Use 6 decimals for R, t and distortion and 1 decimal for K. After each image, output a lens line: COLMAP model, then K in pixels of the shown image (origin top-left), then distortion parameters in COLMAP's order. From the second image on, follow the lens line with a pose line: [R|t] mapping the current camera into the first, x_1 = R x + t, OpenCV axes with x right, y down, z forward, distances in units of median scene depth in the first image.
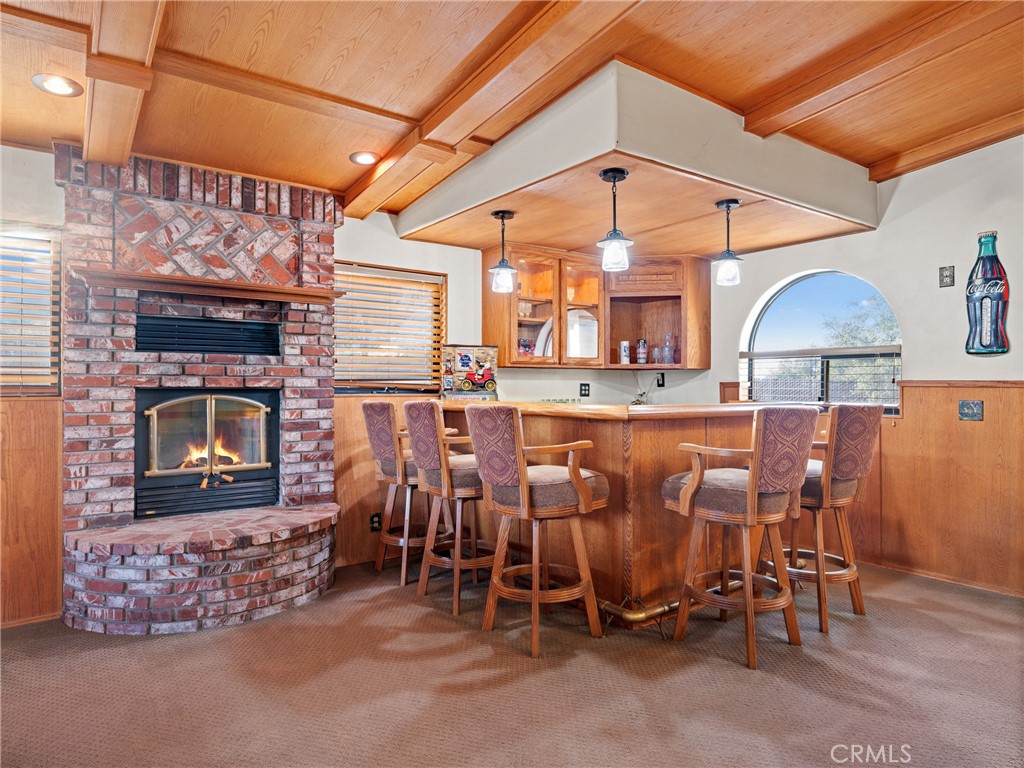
lens RADIAL K [[626.5, 0, 512.3], [0, 626.5, 383.4], [0, 0, 1]] dist [0.001721, 0.000472]
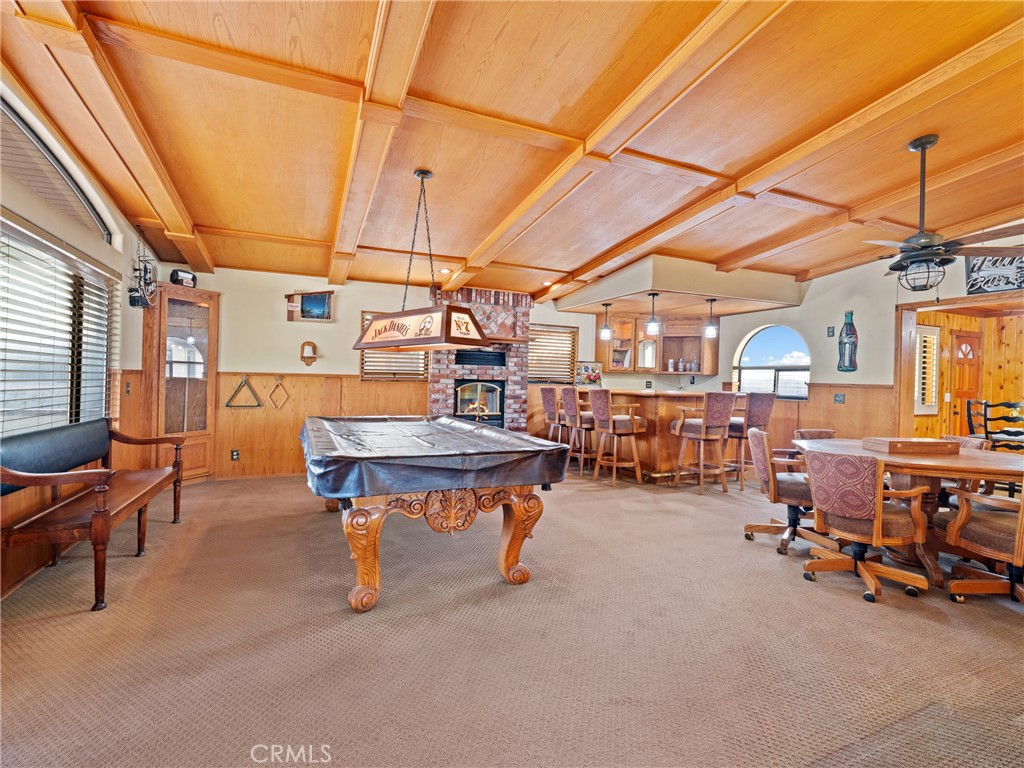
lens RADIAL K [[474.0, 0, 510.7], [0, 474.0, 396.6], [0, 0, 1]] dist [-0.000123, 0.000088]
pose [[0.976859, 0.028114, -0.212031, 0.019265], [-0.020511, 0.999068, 0.037971, 0.000638], [0.212901, -0.032743, 0.976525, -0.738945]]
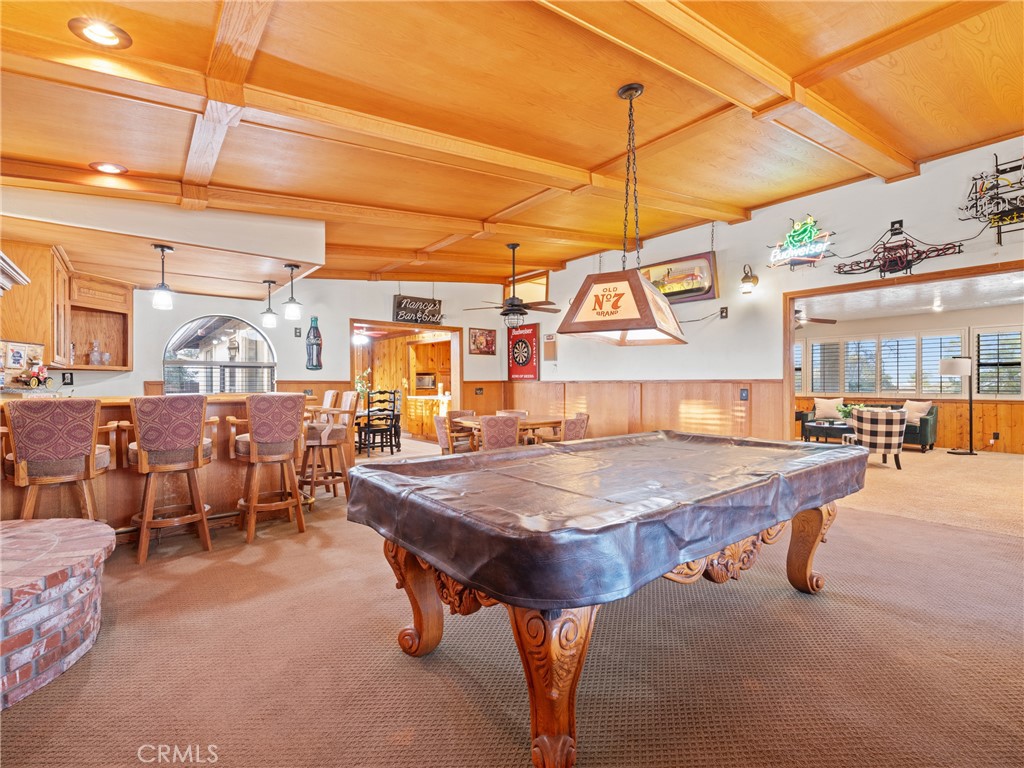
lens RADIAL K [[481.6, 0, 513.3], [0, 481.6, 383.3], [0, 0, 1]] dist [0.001586, 0.000259]
pose [[-0.039379, -0.001481, 0.999223, -1.037460], [0.001535, 0.999998, 0.001542, 0.003843], [-0.999223, 0.001594, -0.039377, 0.336897]]
